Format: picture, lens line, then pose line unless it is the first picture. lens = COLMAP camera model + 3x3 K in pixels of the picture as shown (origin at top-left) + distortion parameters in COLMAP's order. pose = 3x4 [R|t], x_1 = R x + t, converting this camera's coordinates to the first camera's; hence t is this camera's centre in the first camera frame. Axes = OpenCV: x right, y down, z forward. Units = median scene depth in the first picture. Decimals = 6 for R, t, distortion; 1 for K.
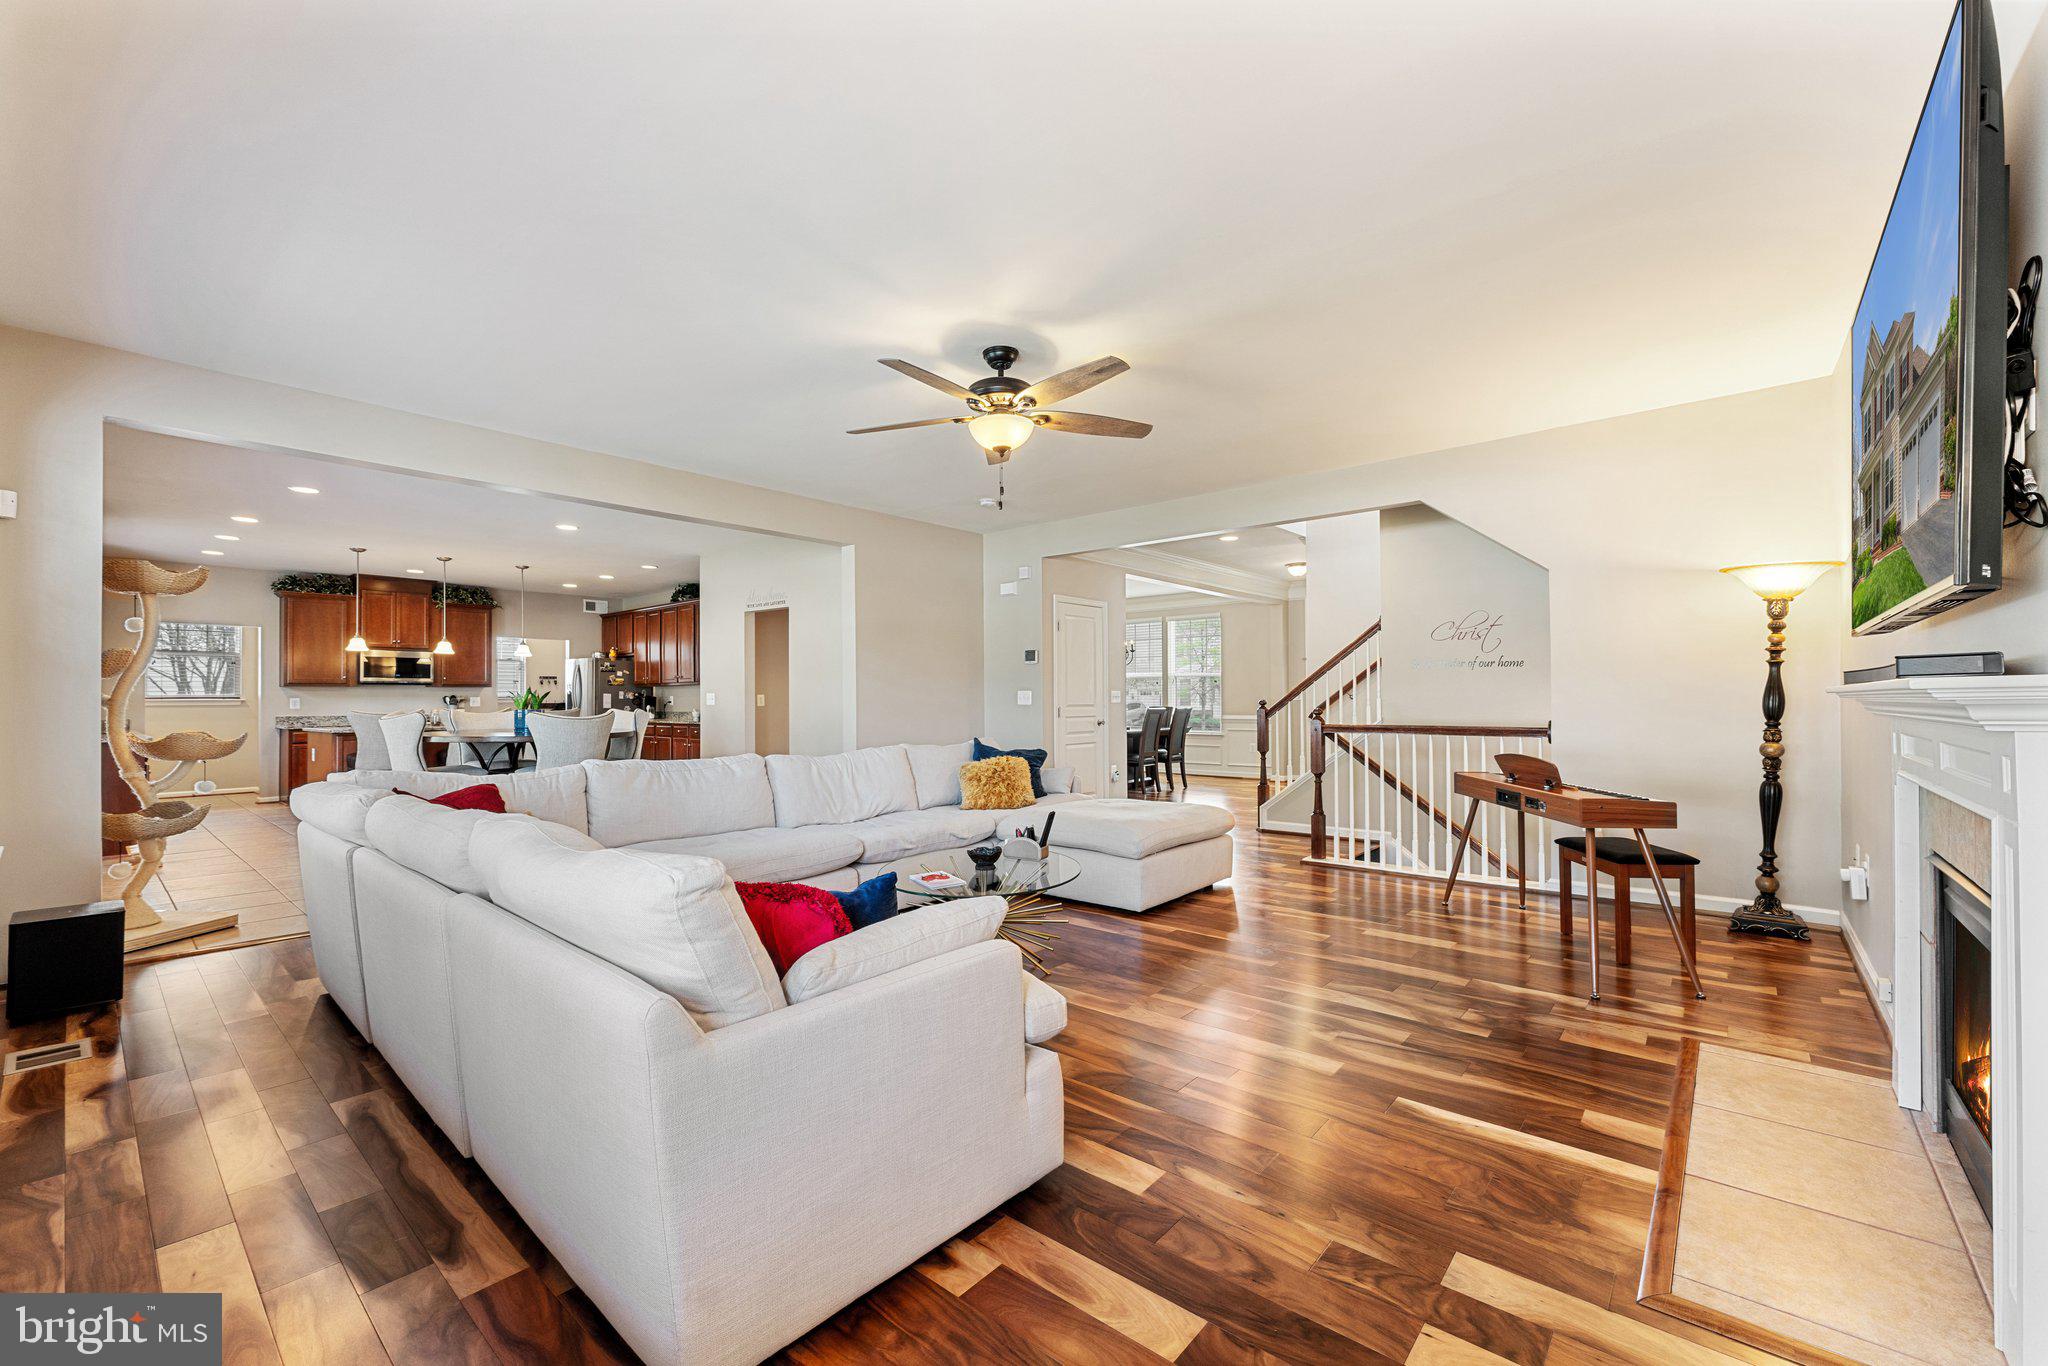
lens RADIAL K [[828.5, 0, 1024.0], [0, 828.5, 683.0], [0, 0, 1]] dist [-0.000801, -0.000237]
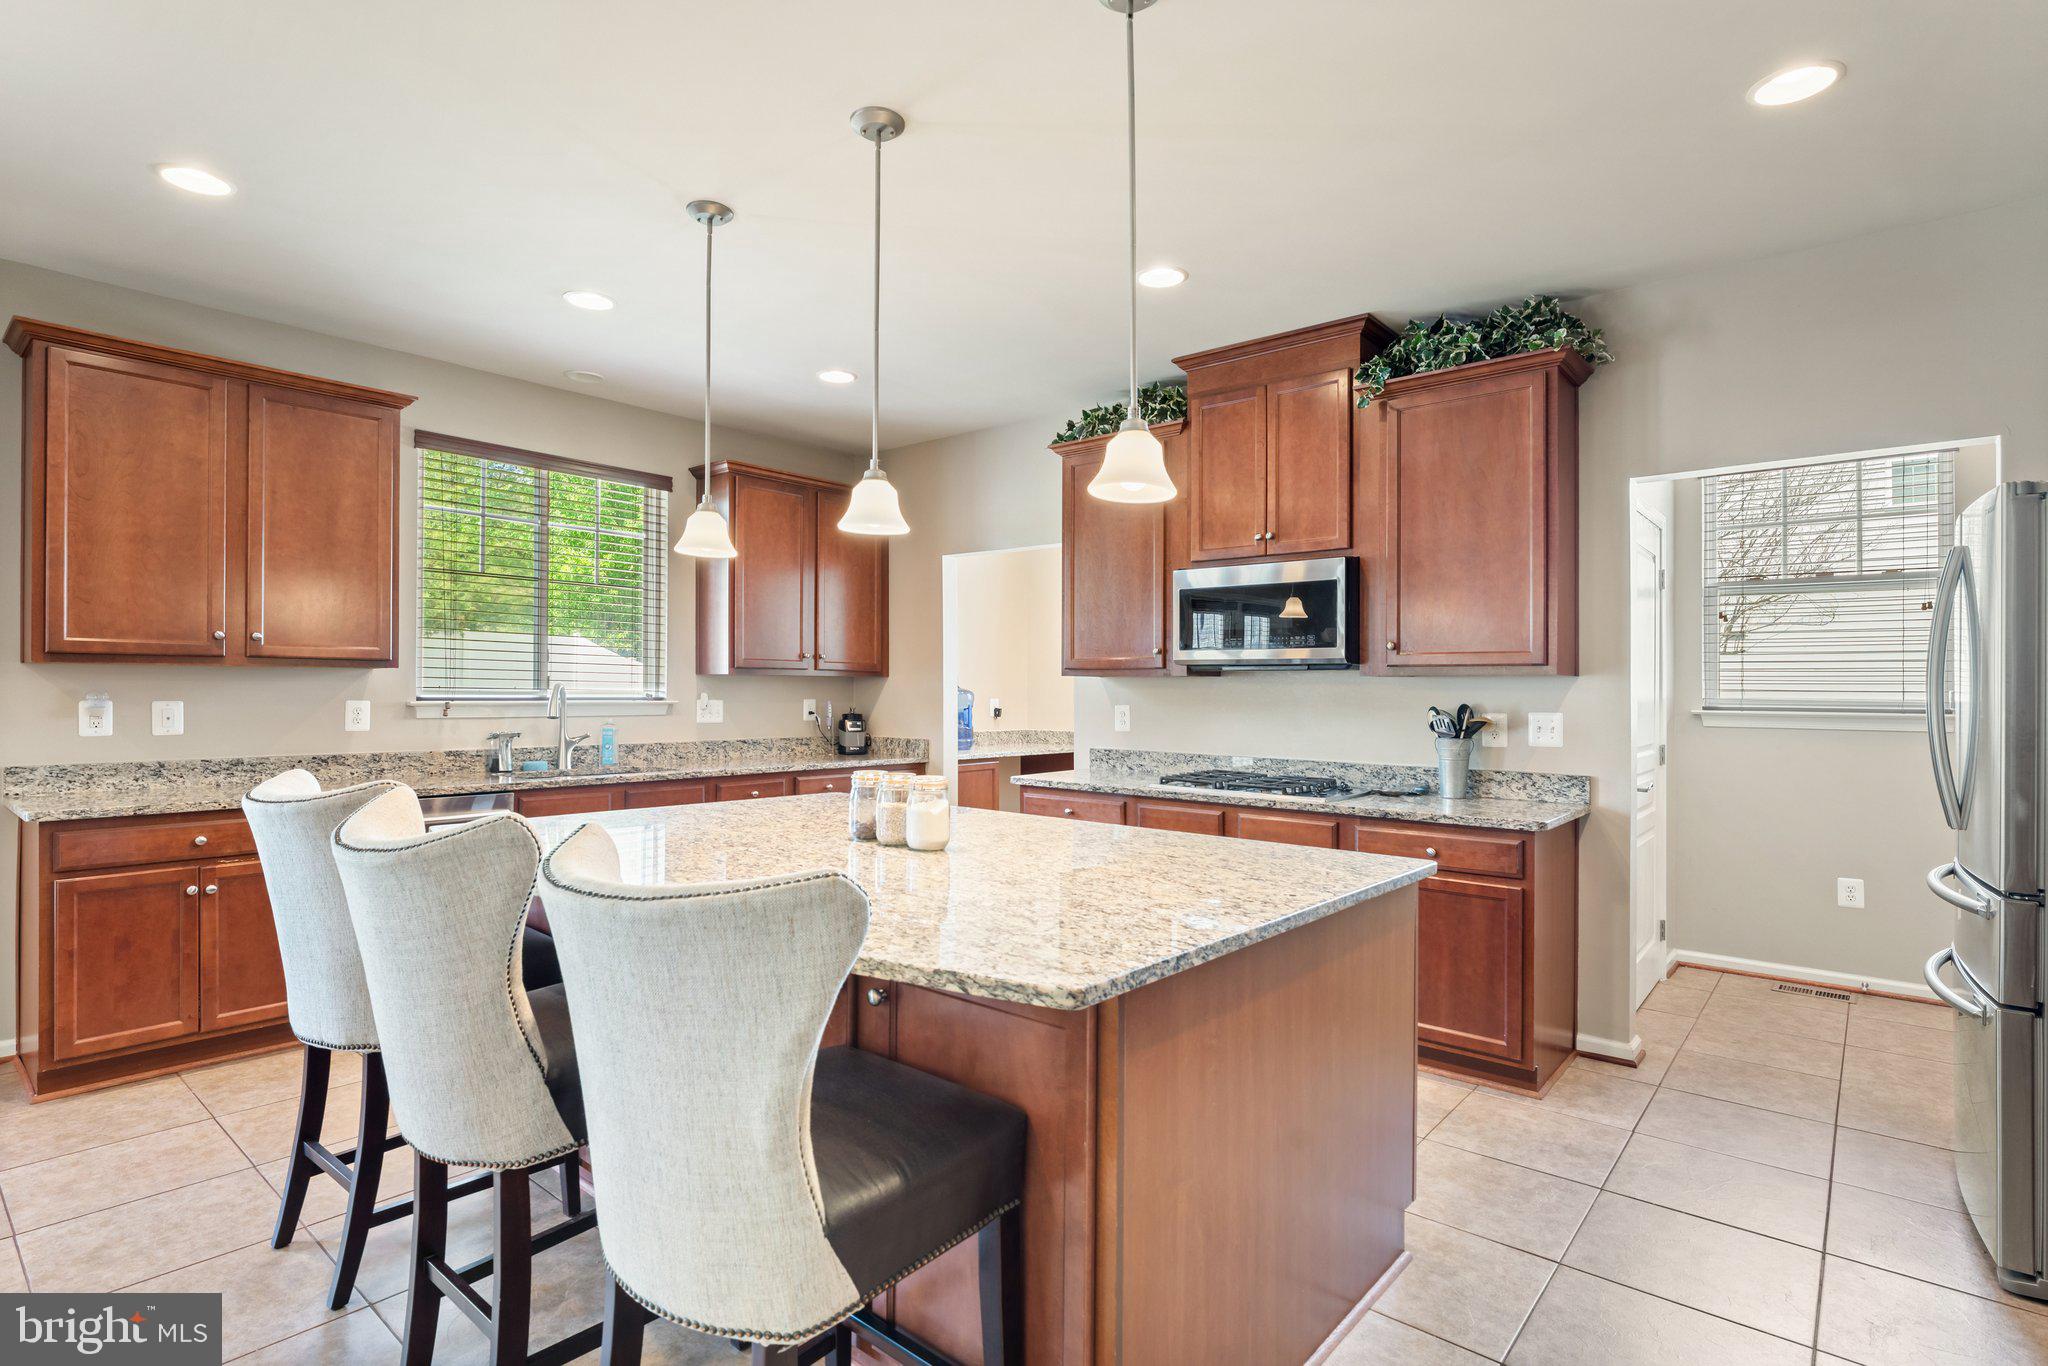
lens RADIAL K [[988.8, 0, 1009.7], [0, 988.8, 688.8], [0, 0, 1]] dist [-0.005044, 0.000906]
pose [[-0.001313, 0.007055, -0.999974, -0.906996], [0.010009, 0.999925, 0.007042, 0.014251], [0.999949, -0.009999, -0.001384, 2.221844]]
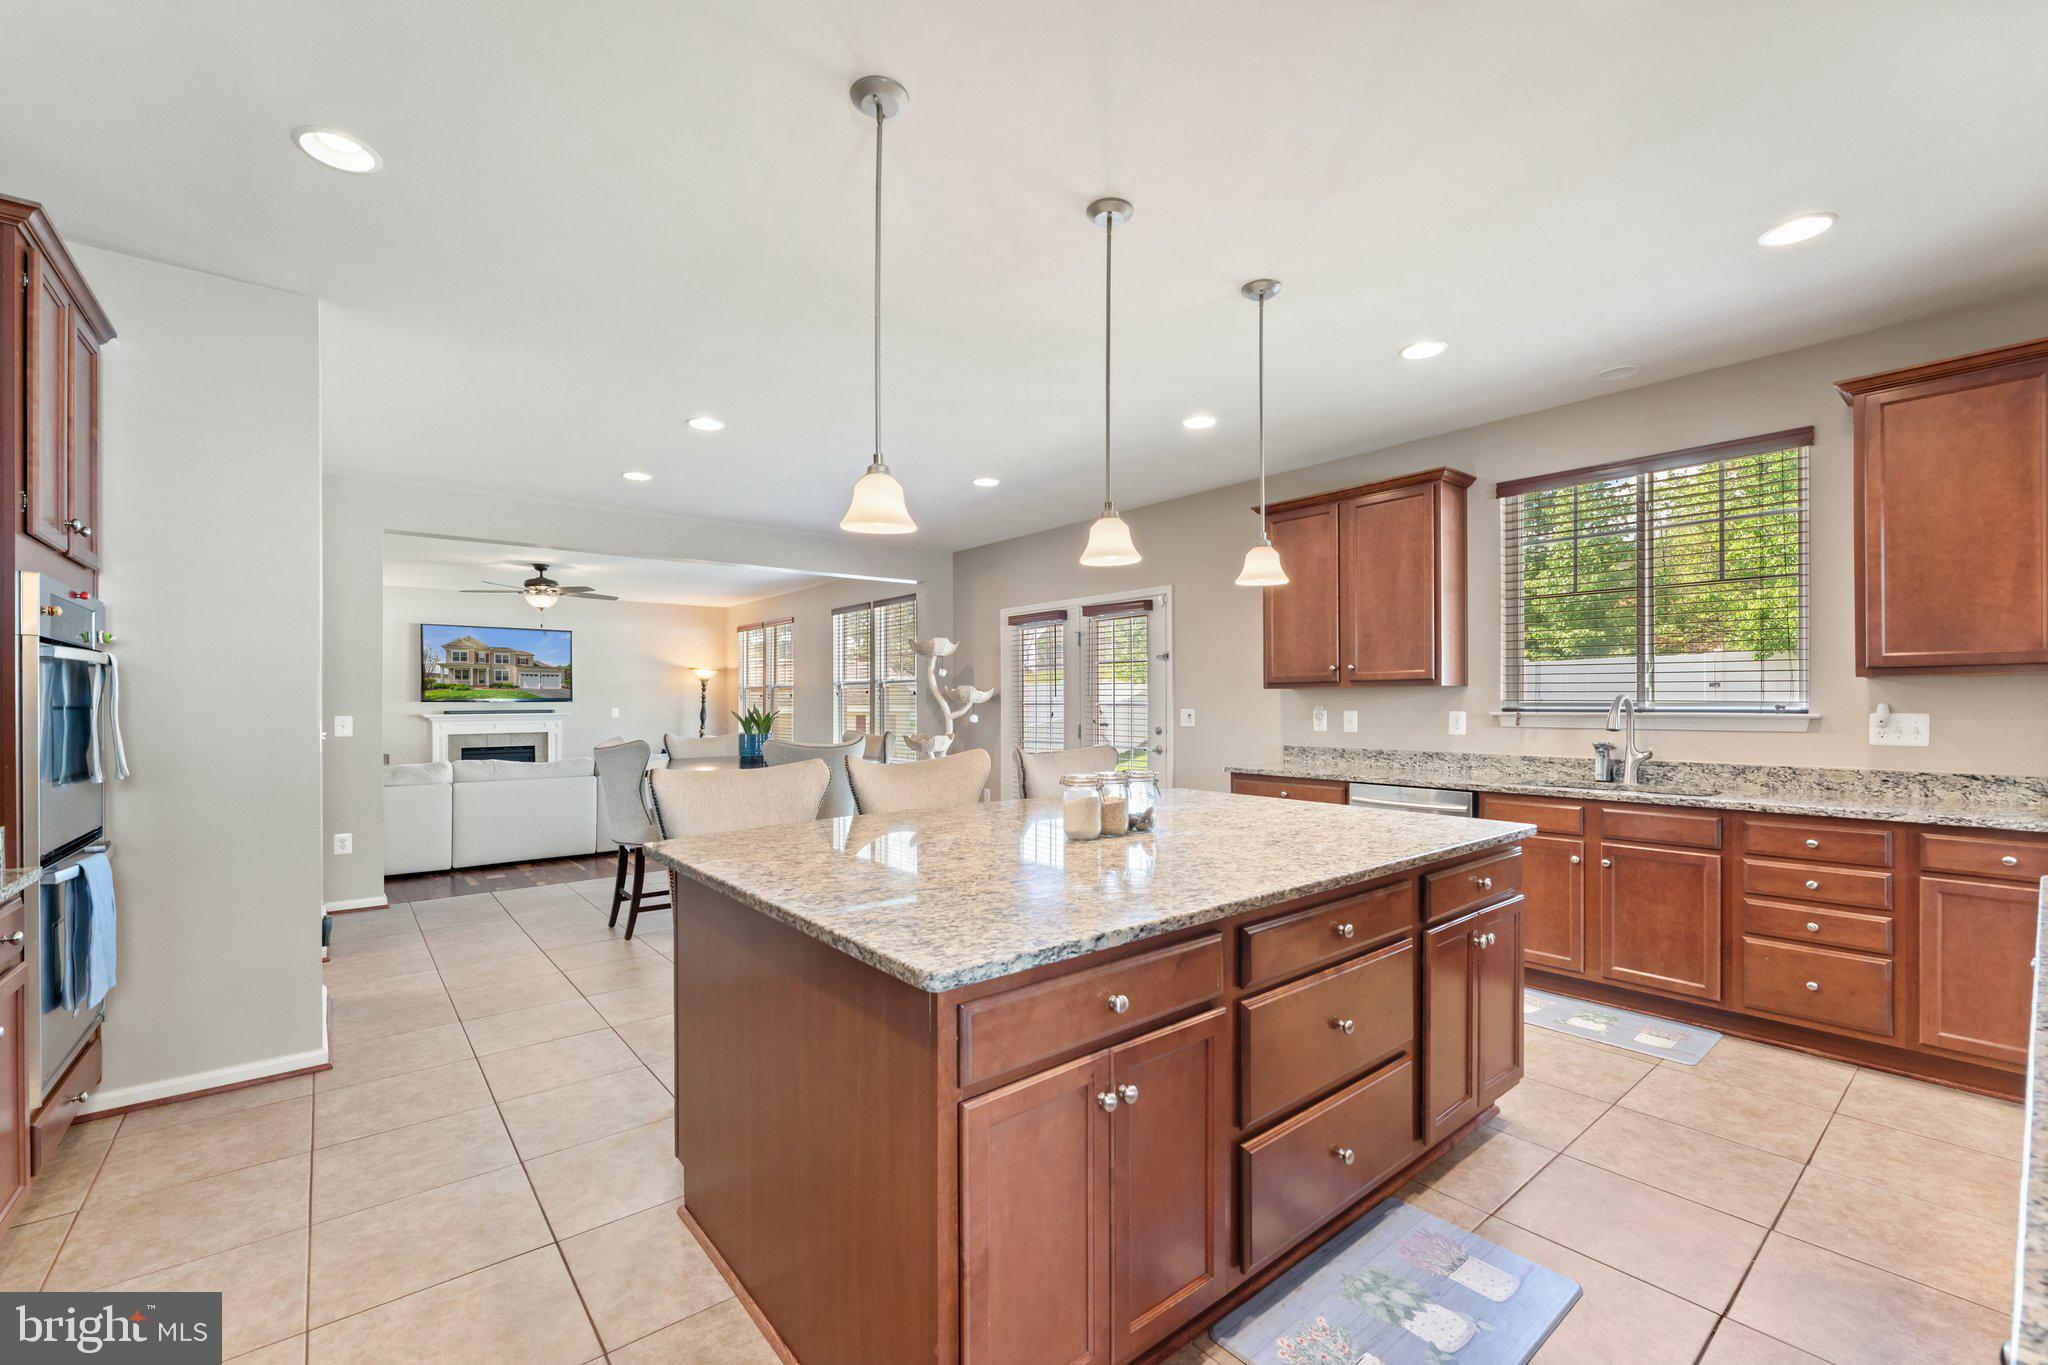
lens RADIAL K [[851.9, 0, 1025.6], [0, 851.9, 703.0], [0, 0, 1]] dist [-0.010770, 0.000118]
pose [[-0.984580, 0.011644, 0.174548, -1.539836], [0.008135, 0.999750, -0.020805, 0.034153], [-0.174747, -0.019065, -0.984429, 2.735813]]
